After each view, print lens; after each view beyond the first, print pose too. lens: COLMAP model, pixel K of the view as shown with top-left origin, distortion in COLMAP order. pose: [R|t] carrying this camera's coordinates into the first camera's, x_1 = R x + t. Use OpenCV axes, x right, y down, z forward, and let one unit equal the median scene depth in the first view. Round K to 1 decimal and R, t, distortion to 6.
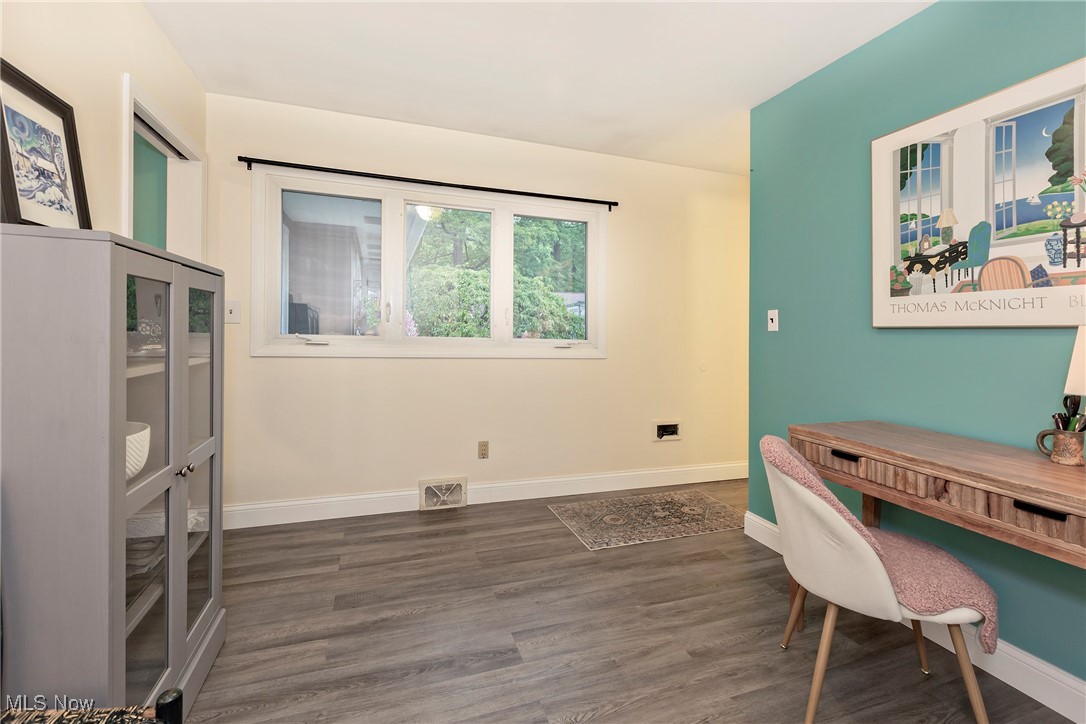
lens RADIAL K [[483.5, 0, 546.1], [0, 483.5, 331.7], [0, 0, 1]] dist [-0.000655, -0.000145]
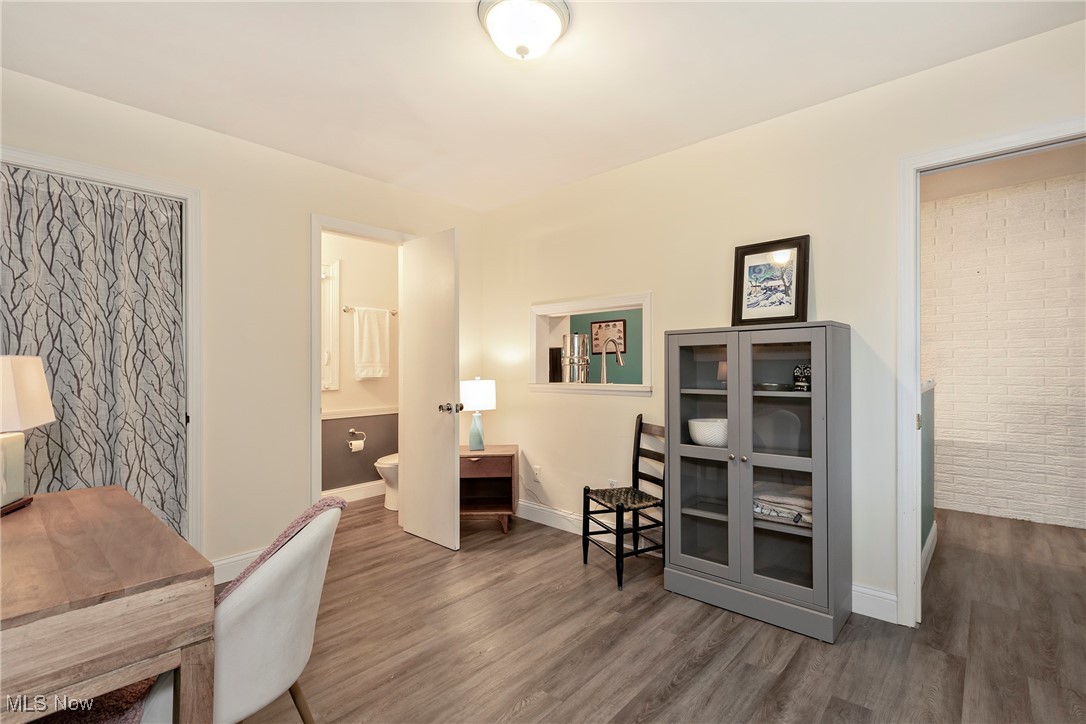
lens RADIAL K [[495.0, 0, 540.5], [0, 495.0, 360.6], [0, 0, 1]] dist [0.000426, 0.000004]
pose [[-0.876930, -0.019935, -0.480204, 0.498915], [-0.012763, 0.999753, -0.018198, -0.000214], [0.480448, -0.009829, -0.876968, 1.666281]]
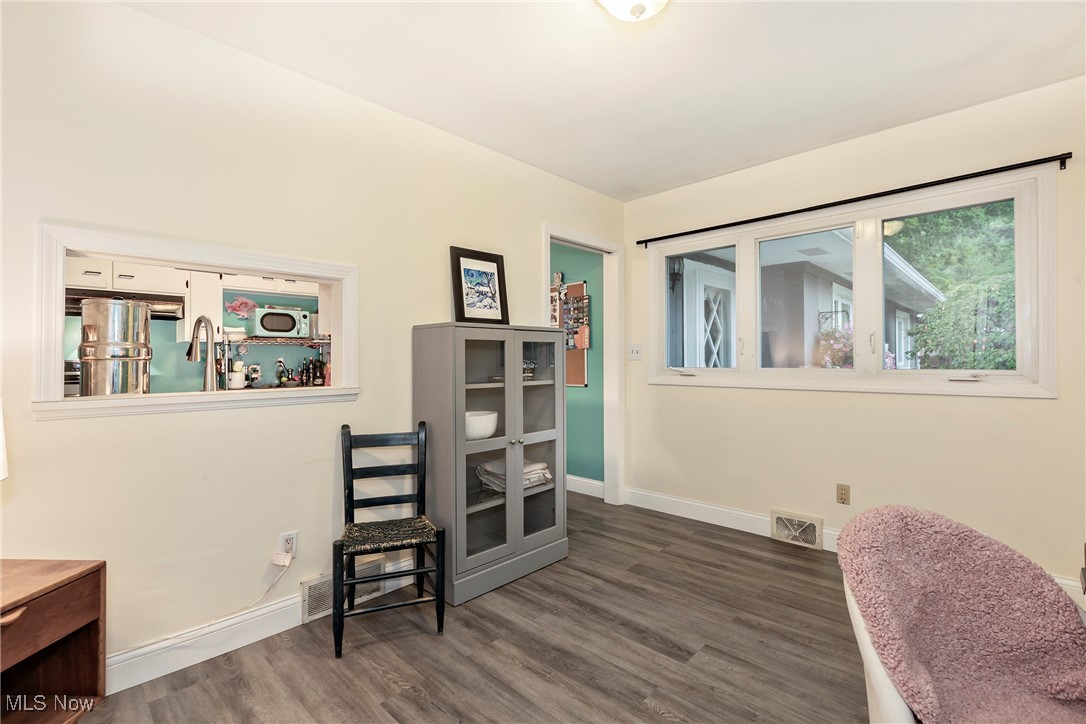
lens RADIAL K [[486.2, 0, 568.4], [0, 486.2, 357.2], [0, 0, 1]] dist [-0.000974, -0.000144]
pose [[0.471071, -0.031152, -0.881545, 0.768504], [0.014381, 0.999515, -0.027636, 0.016574], [0.881978, 0.000341, 0.471290, 0.233107]]
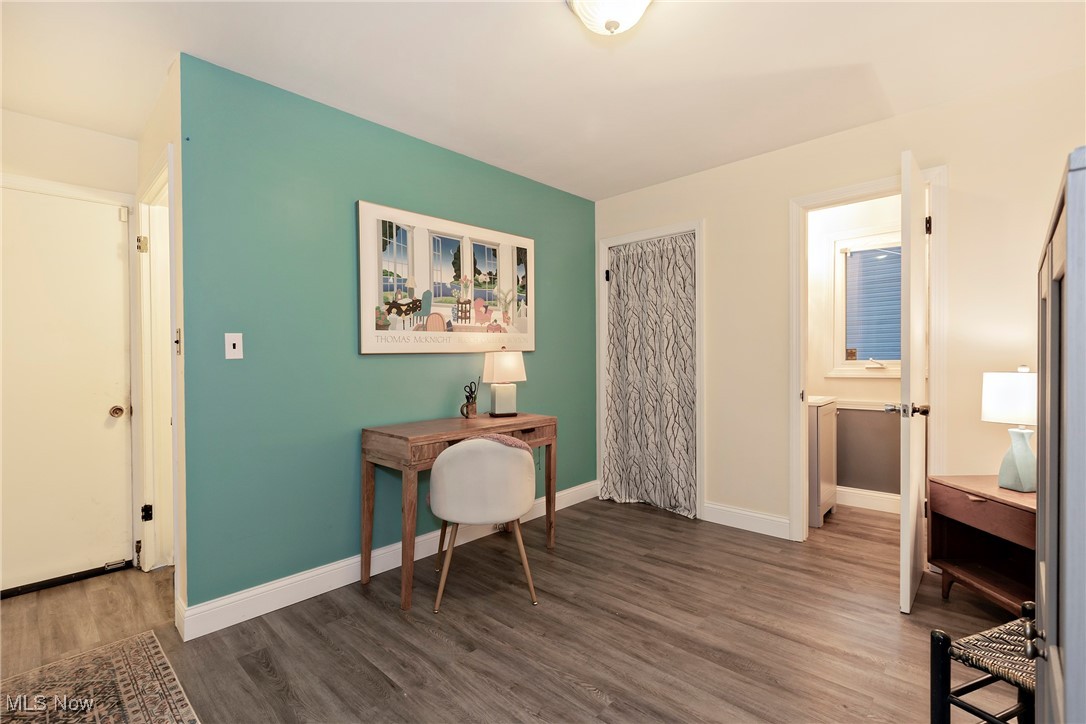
lens RADIAL K [[492.4, 0, 556.7], [0, 492.4, 353.0], [0, 0, 1]] dist [0.000471, -0.000114]
pose [[-0.472175, -0.008045, 0.881468, -0.756169], [0.008077, 0.999877, 0.013452, -0.026290], [-0.881468, 0.013472, -0.472052, 1.312632]]
